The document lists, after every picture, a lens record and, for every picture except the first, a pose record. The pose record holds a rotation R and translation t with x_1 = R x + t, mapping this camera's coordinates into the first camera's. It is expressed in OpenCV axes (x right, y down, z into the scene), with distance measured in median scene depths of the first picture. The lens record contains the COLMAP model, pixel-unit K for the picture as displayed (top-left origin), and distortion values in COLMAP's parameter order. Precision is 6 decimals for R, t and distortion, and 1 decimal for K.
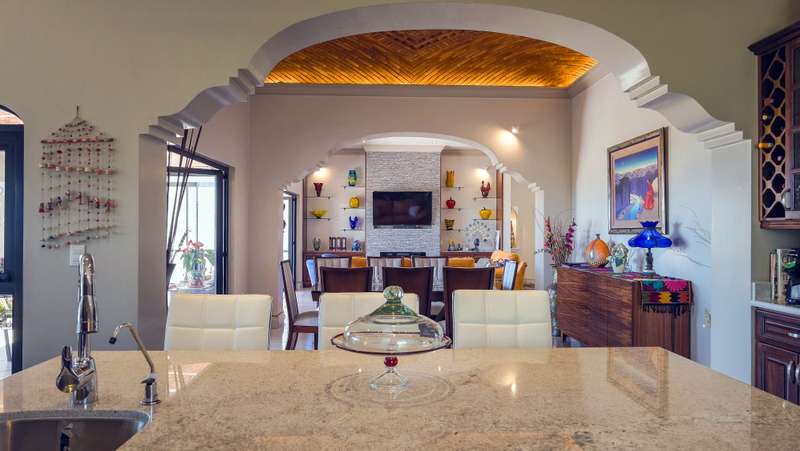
lens RADIAL K [[539.0, 0, 401.9], [0, 539.0, 227.7], [0, 0, 1]] dist [0.006121, 0.002260]
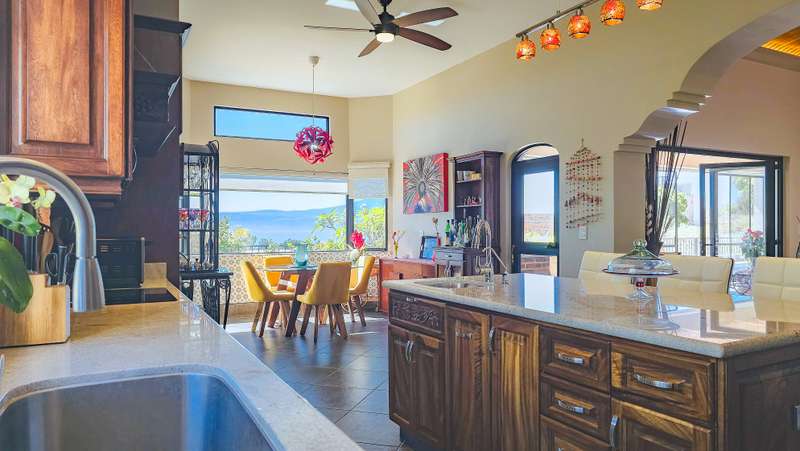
lens RADIAL K [[539.0, 0, 400.2], [0, 539.0, 225.9], [0, 0, 1]] dist [0.006121, 0.002260]
pose [[0.441126, -0.001533, -0.897444, 0.592586], [0.003688, 0.999993, 0.000104, 0.029688], [0.897438, -0.003355, 0.441128, -0.186804]]
